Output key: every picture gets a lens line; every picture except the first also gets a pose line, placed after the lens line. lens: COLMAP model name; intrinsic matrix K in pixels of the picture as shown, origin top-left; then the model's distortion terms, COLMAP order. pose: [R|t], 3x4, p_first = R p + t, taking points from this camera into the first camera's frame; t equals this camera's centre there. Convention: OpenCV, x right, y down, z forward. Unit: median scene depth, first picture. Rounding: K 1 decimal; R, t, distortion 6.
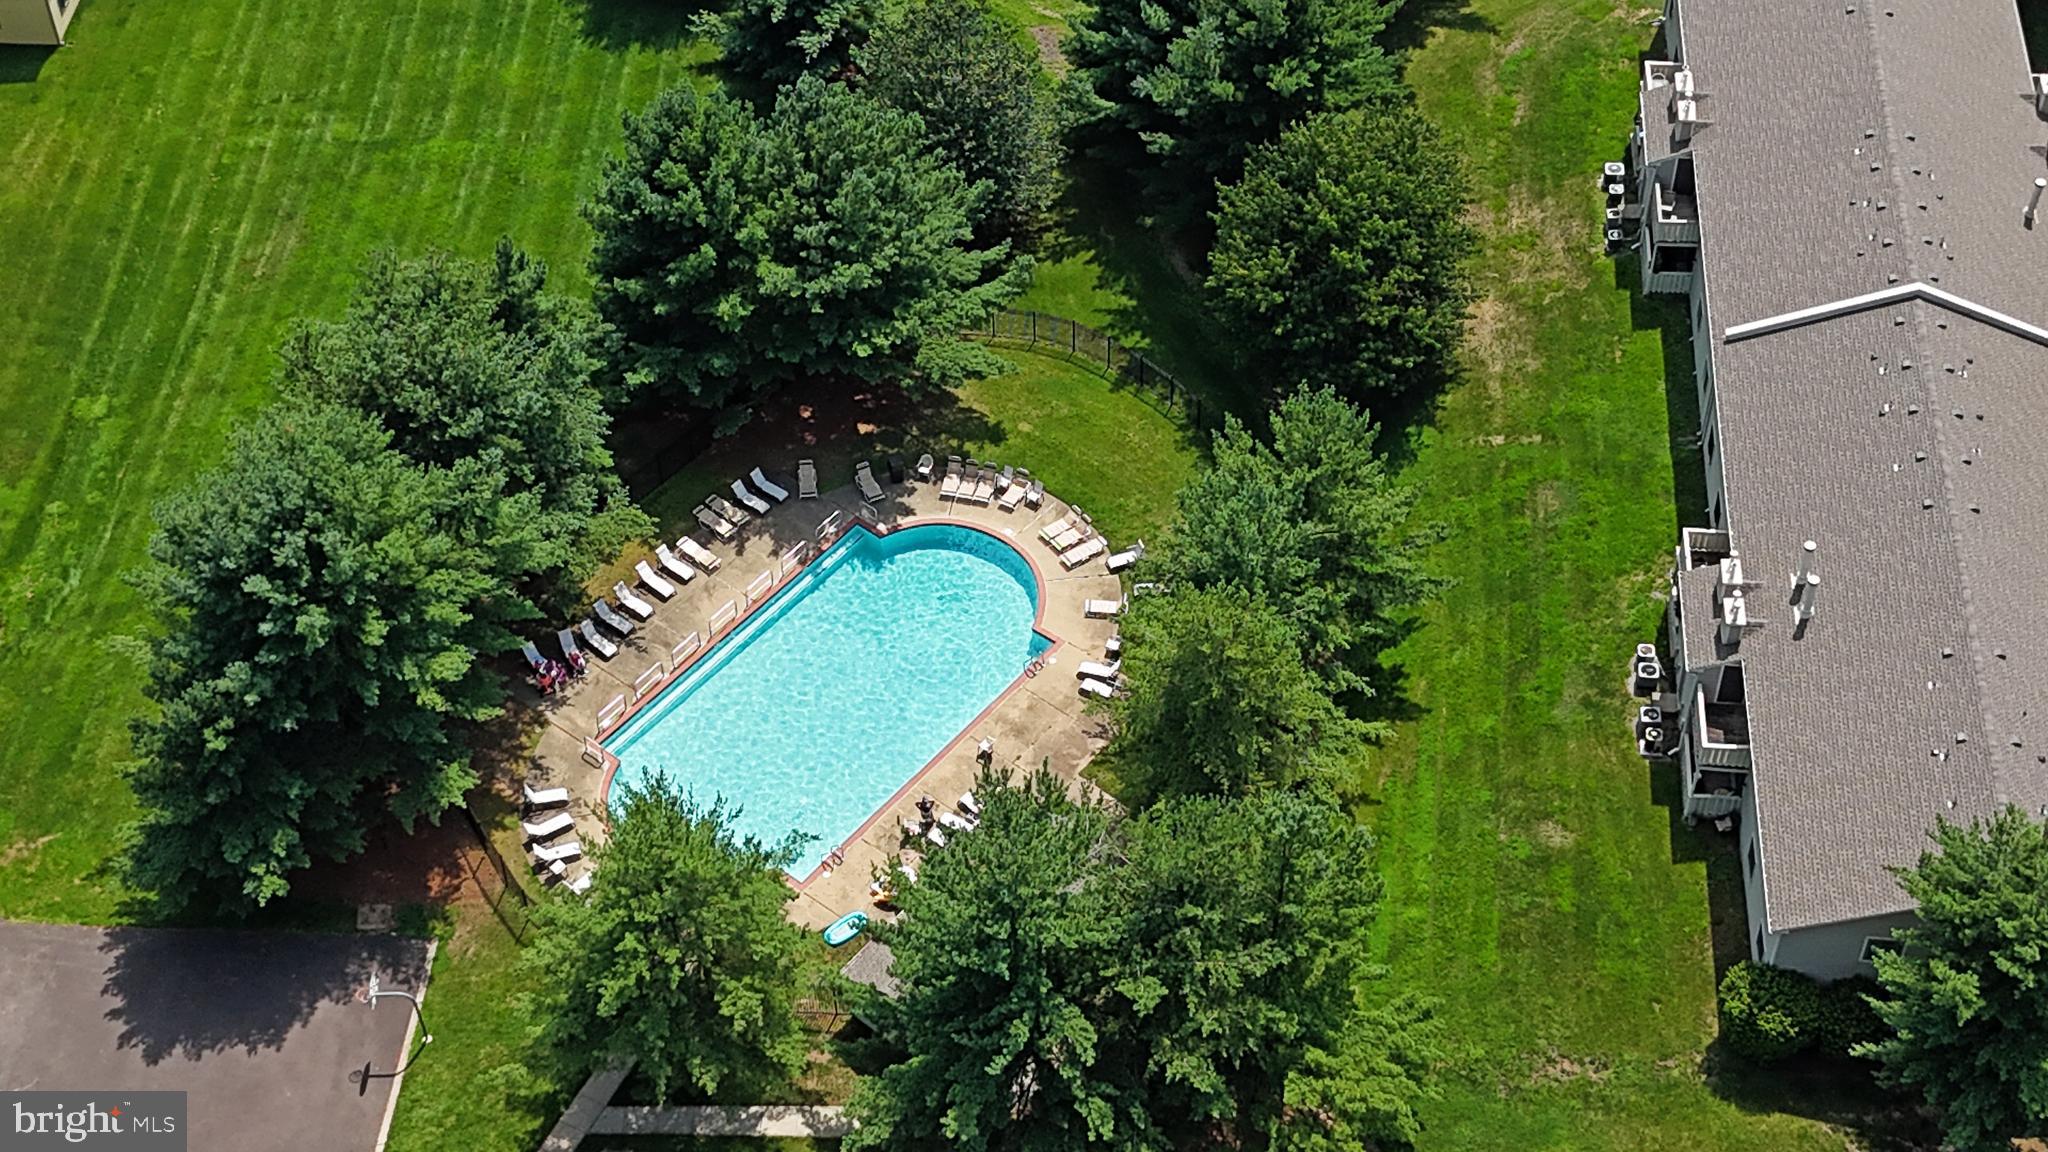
lens RADIAL K [[2985.2, 0, 1028.5], [0, 2985.2, 569.4], [0, 0, 1]] dist [0.075979, 0.000000]
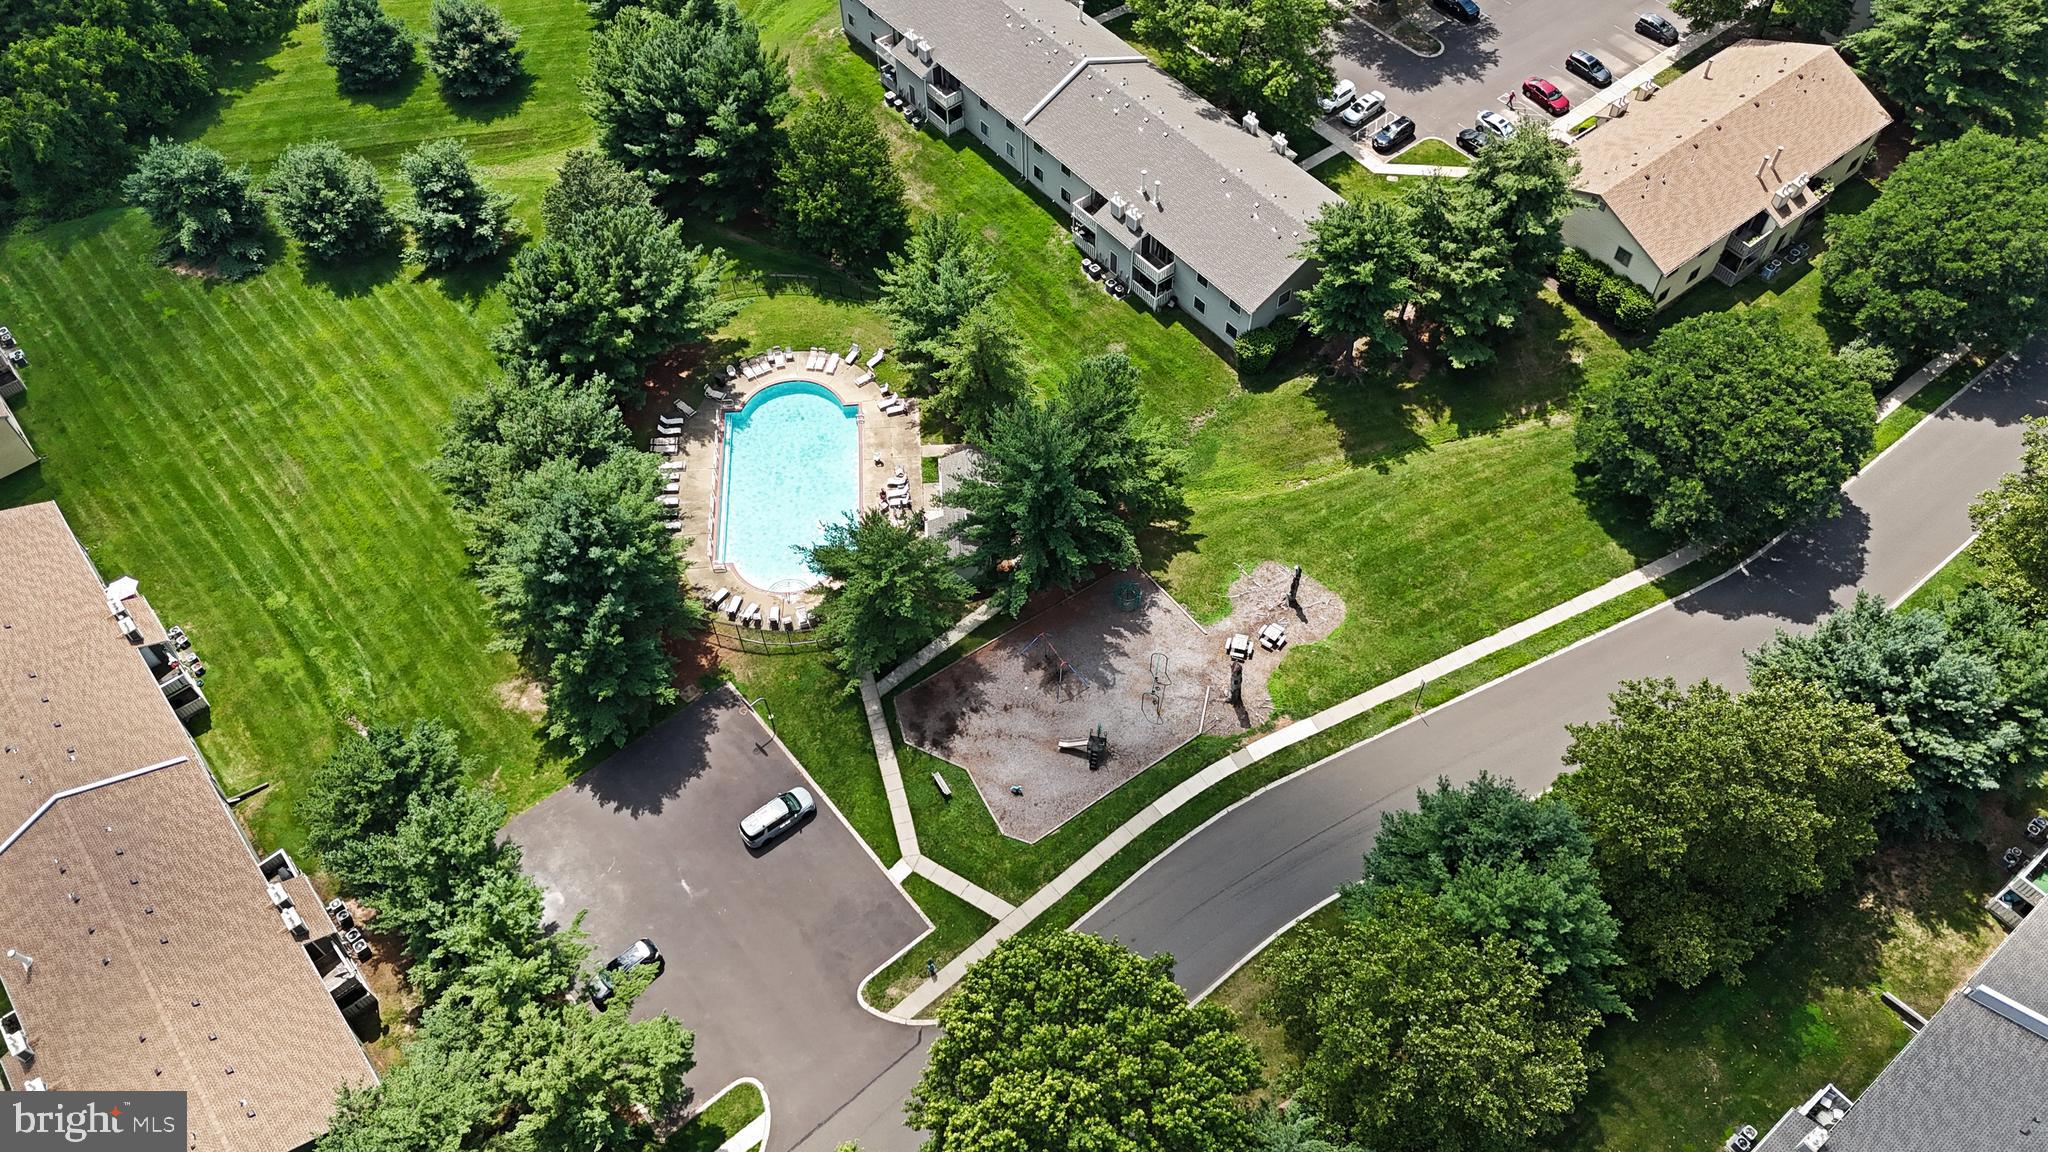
lens RADIAL K [[1498.0, 0, 1026.8], [0, 1498.0, 575.5], [0, 0, 1]] dist [0.060241, -0.056041]
pose [[0.730246, -0.551644, 0.403026, -0.365391], [0.507342, 0.832961, 0.220863, -0.043043], [-0.457542, 0.043188, 0.888138, 0.052487]]
